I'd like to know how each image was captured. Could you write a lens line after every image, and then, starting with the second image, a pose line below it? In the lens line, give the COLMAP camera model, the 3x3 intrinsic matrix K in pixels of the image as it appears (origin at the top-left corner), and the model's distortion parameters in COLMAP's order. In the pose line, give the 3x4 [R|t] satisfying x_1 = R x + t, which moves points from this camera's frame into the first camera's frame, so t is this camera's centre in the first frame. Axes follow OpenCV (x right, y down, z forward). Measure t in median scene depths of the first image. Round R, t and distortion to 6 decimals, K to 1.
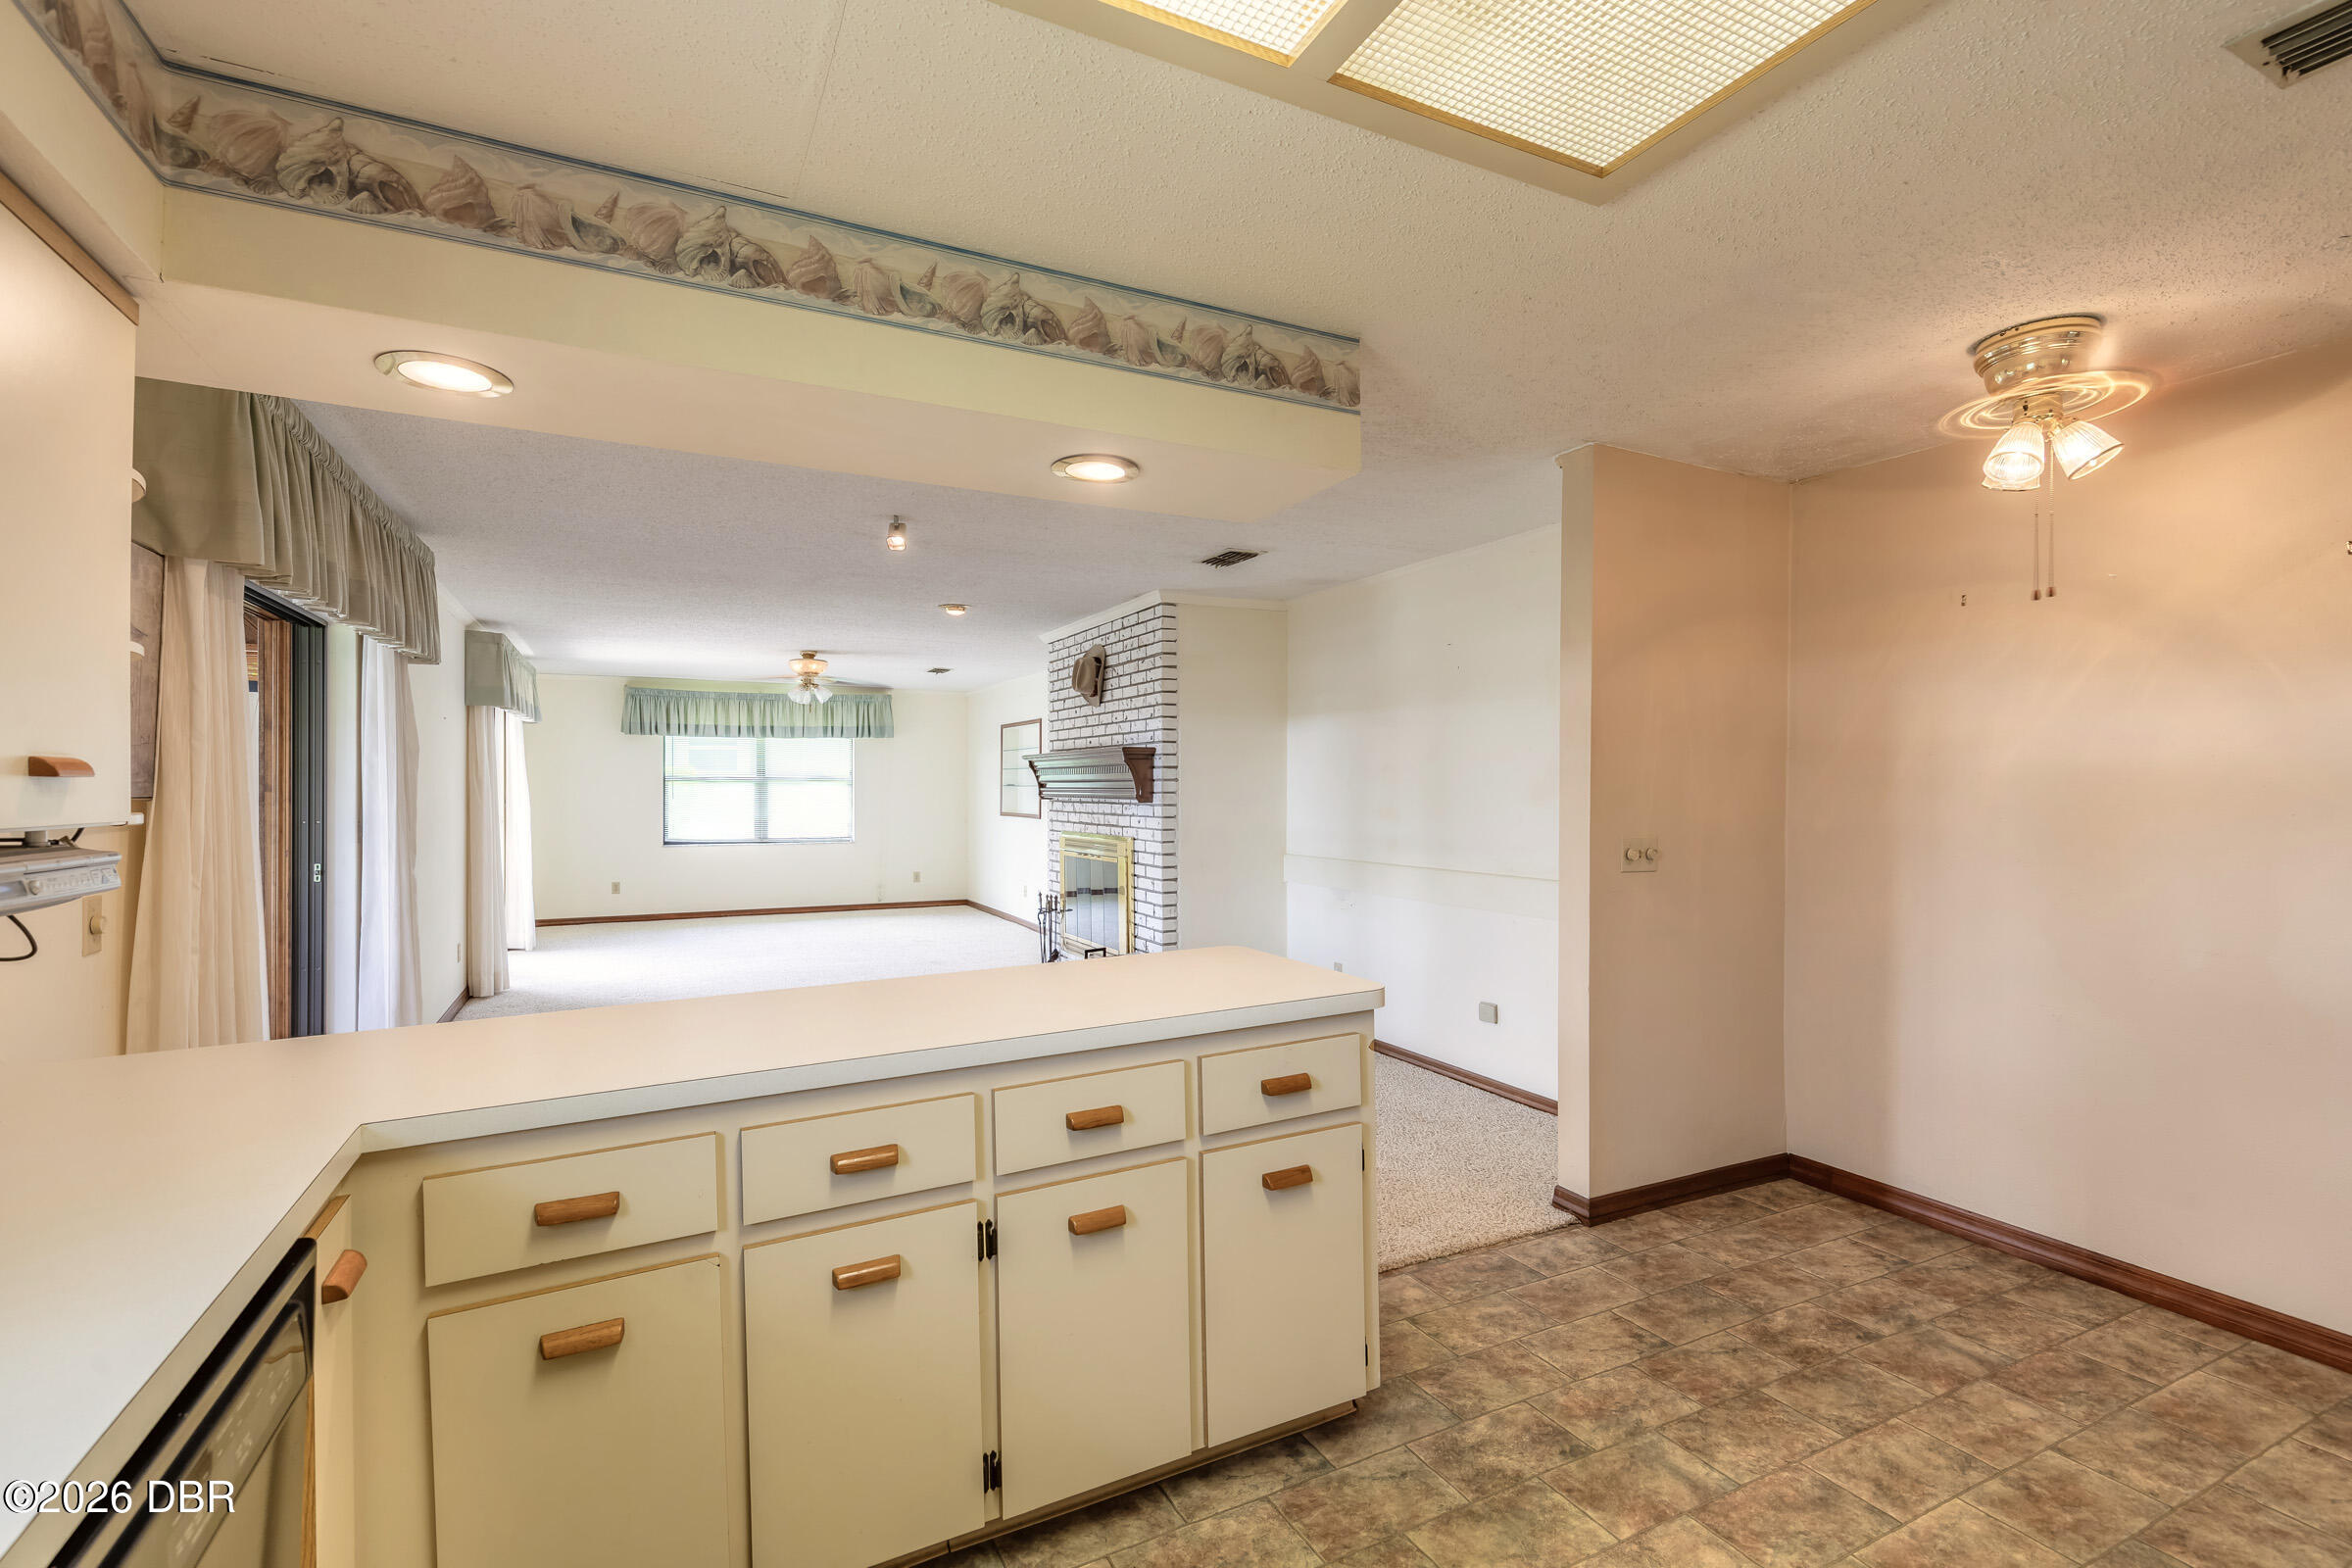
lens RADIAL K [[1065.3, 0, 1173.1], [0, 1065.3, 791.9], [0, 0, 1]] dist [0.004010, 0.000469]
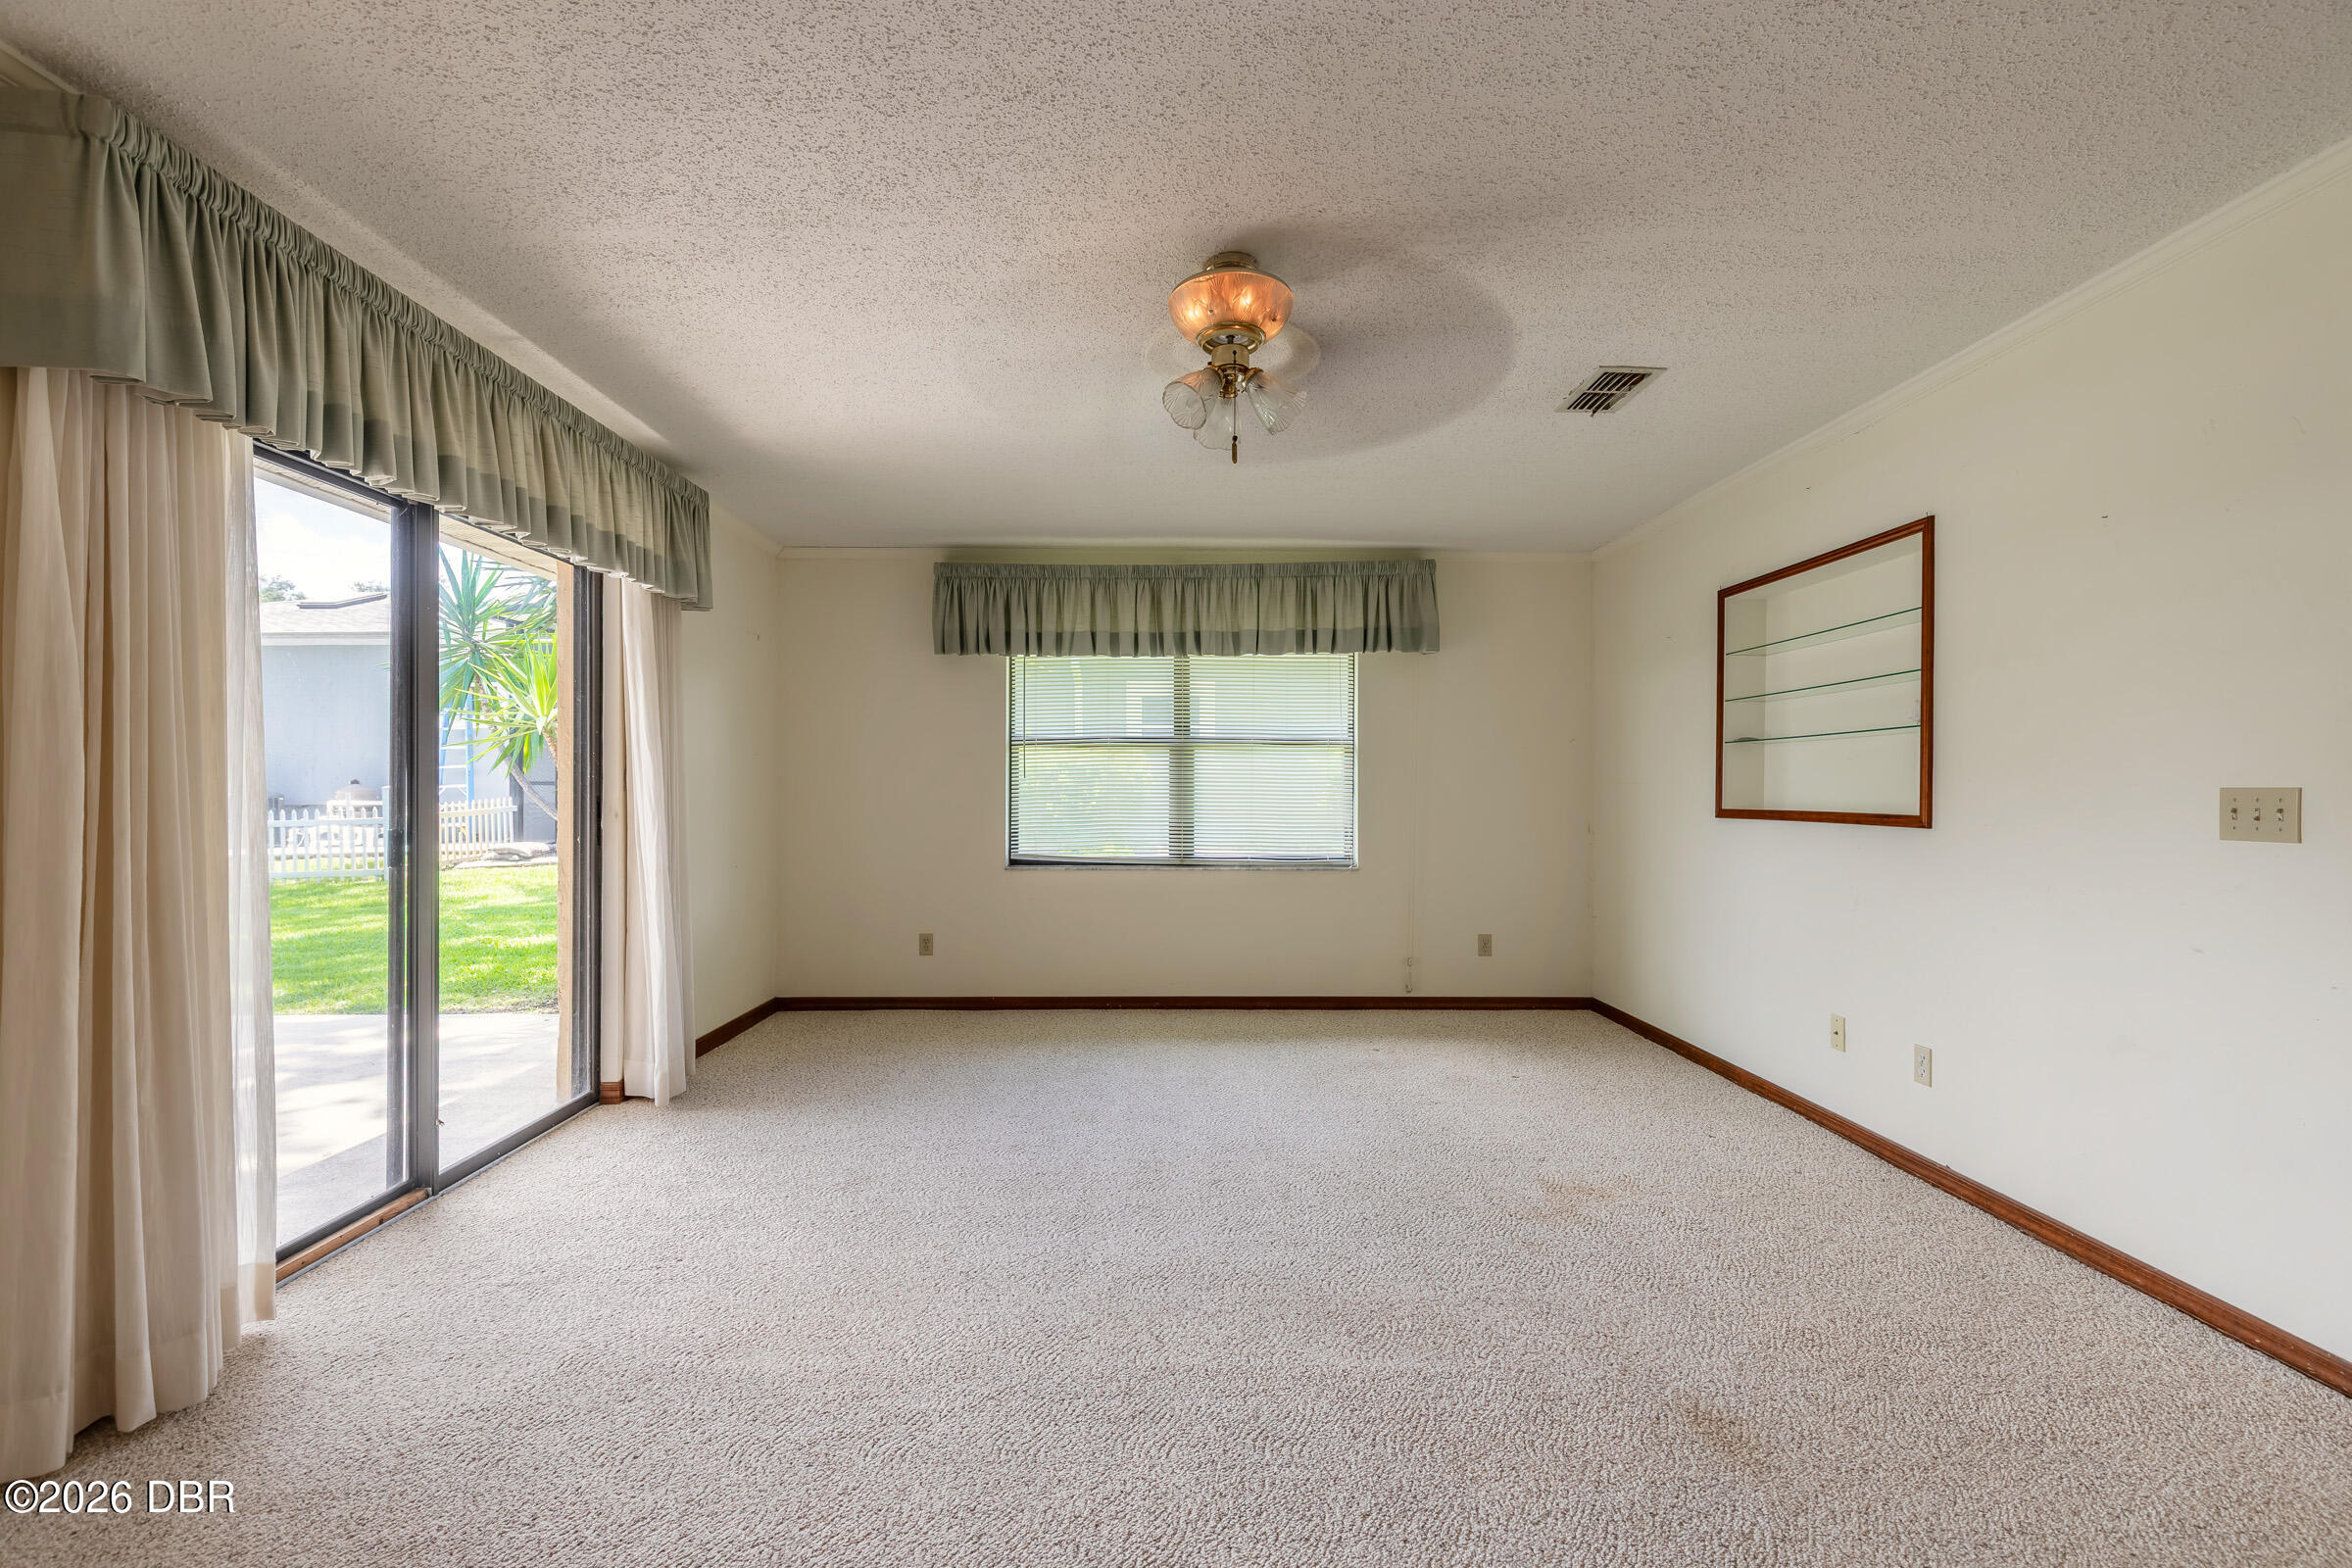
lens RADIAL K [[1065.3, 0, 1173.1], [0, 1065.3, 791.9], [0, 0, 1]] dist [0.004010, 0.000469]
pose [[0.902371, 0.000161, -0.430960, -0.173930], [-0.002274, 0.999988, -0.004387, 0.014704], [0.430954, 0.004939, 0.902360, 0.550917]]
